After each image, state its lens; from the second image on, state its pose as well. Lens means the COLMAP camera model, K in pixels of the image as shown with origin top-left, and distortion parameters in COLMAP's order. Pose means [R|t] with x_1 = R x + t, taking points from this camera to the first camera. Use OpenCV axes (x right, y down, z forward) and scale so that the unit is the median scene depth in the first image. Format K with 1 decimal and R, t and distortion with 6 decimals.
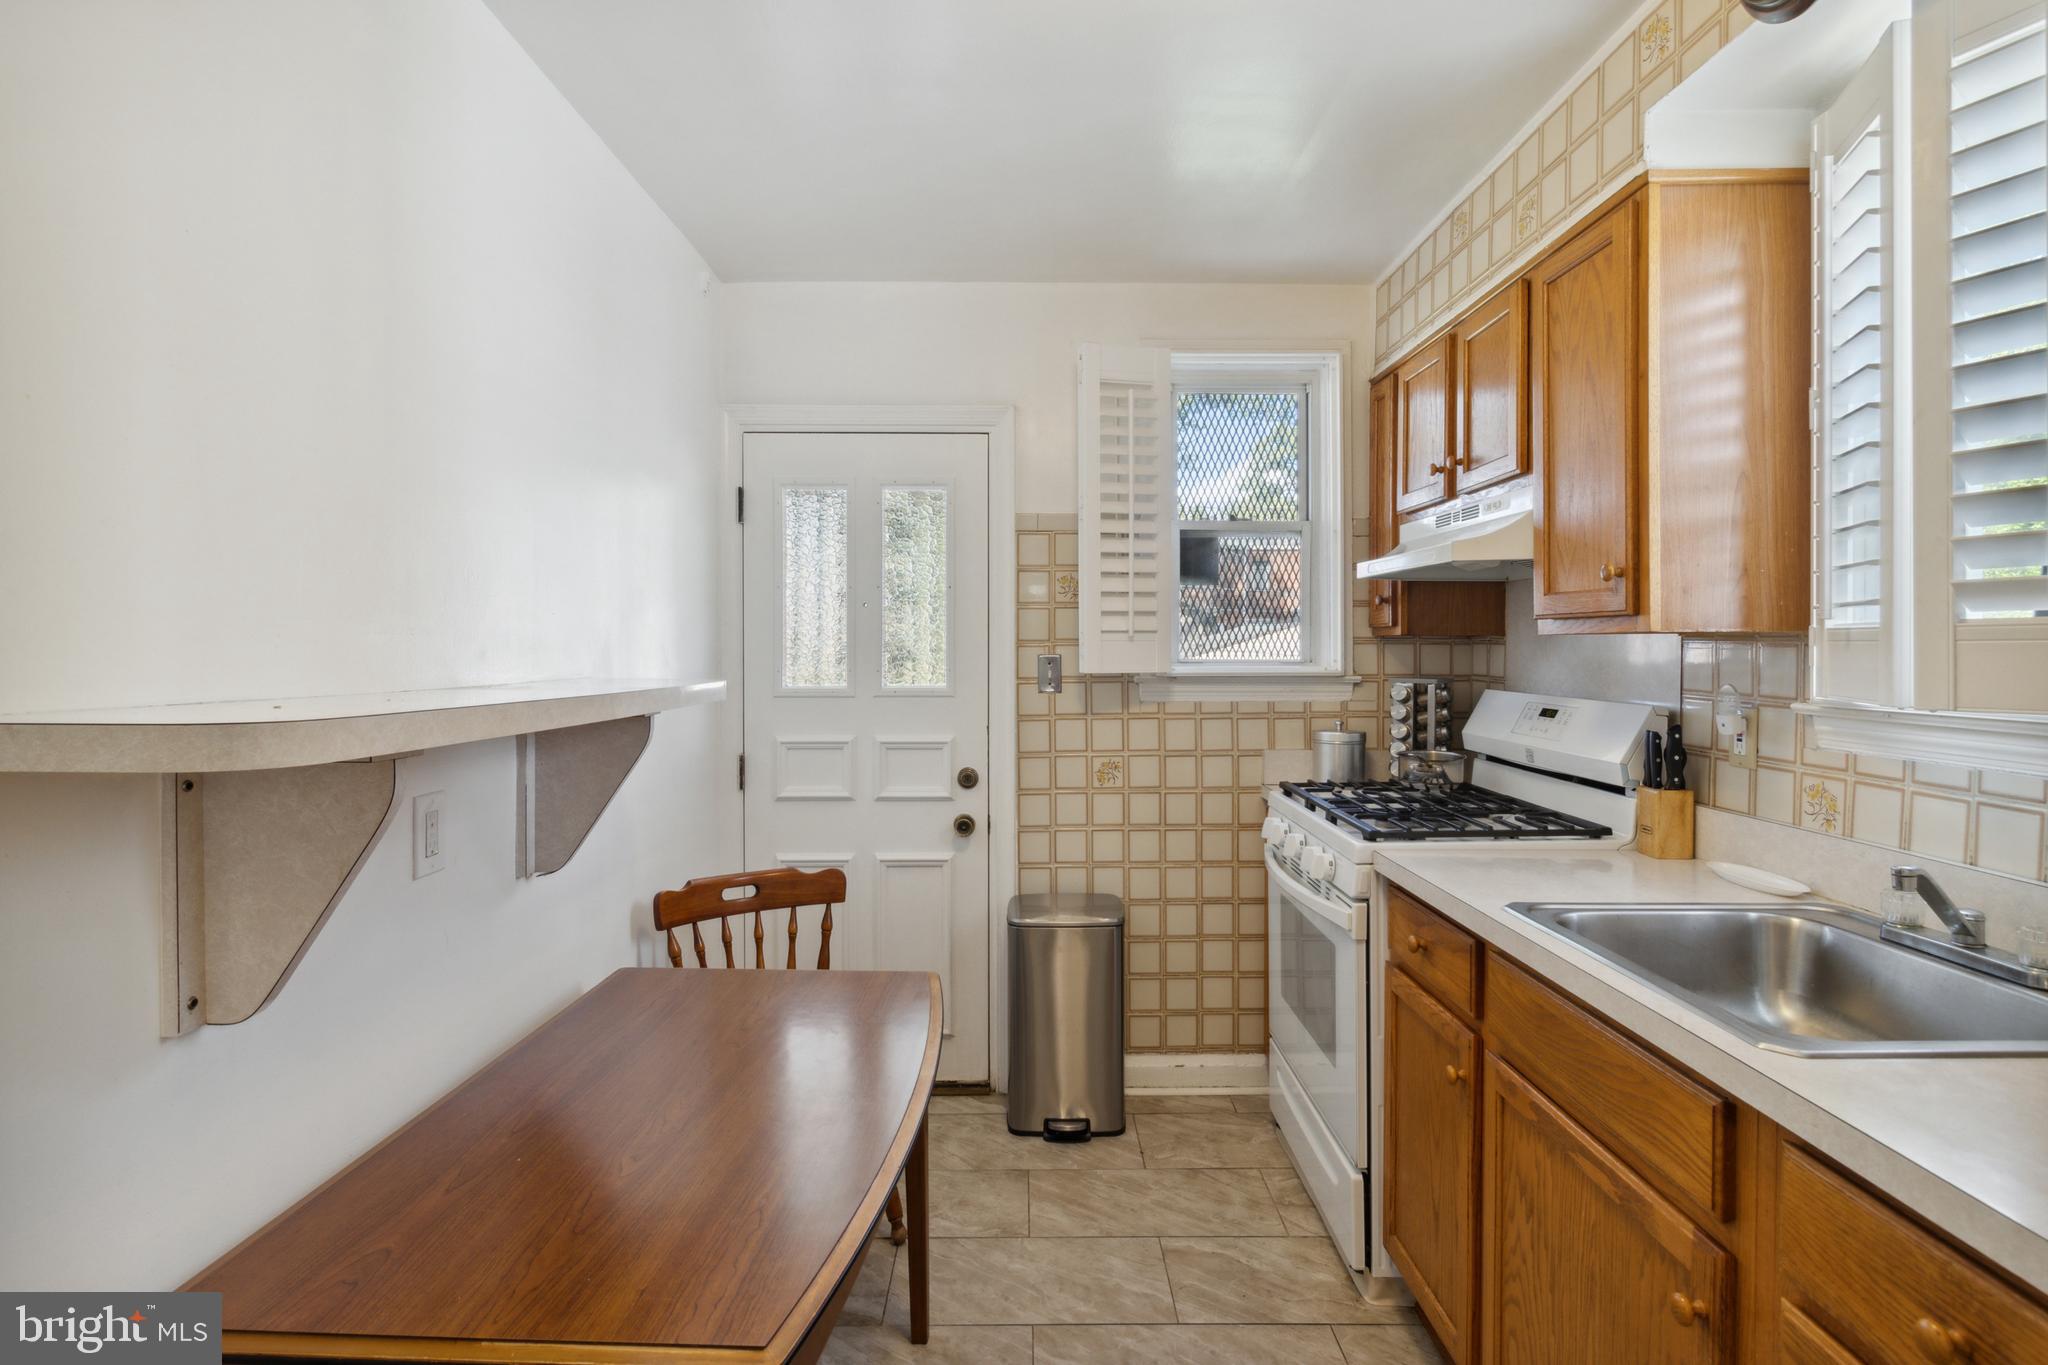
lens RADIAL K [[1045.0, 0, 1034.6], [0, 1045.0, 648.3], [0, 0, 1]] dist [-0.002803, -0.000146]
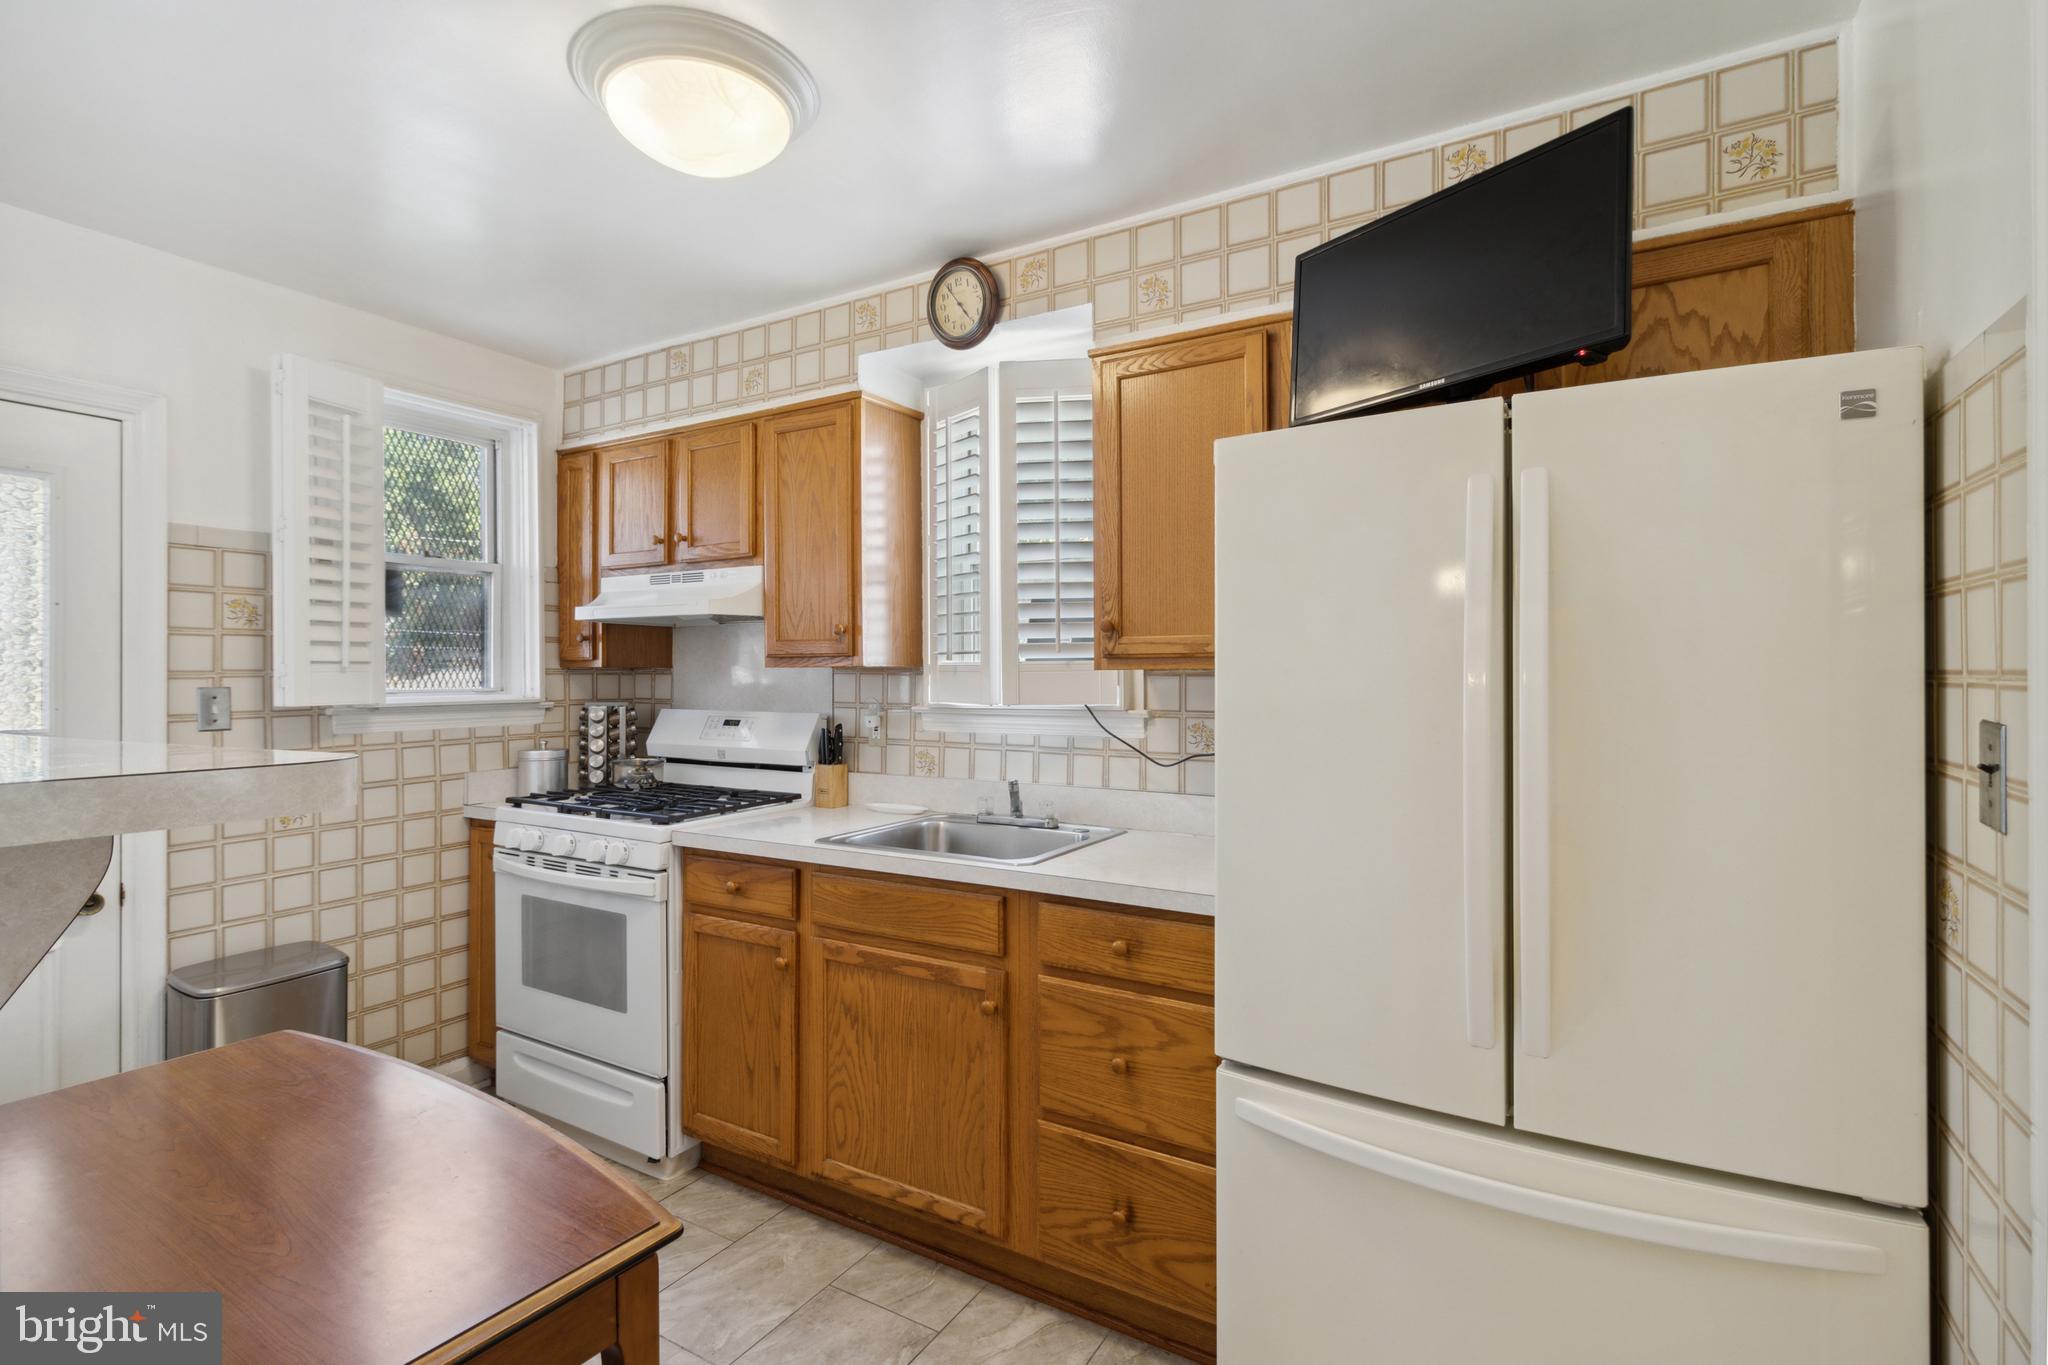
lens RADIAL K [[967.9, 0, 1011.7], [0, 967.9, 659.6], [0, 0, 1]] dist [-0.003318, 0.005033]
pose [[0.505048, 0.010868, 0.863023, -0.389734], [0.006250, 0.999848, -0.016249, 0.000039], [-0.863069, 0.013601, 0.504903, 0.008327]]
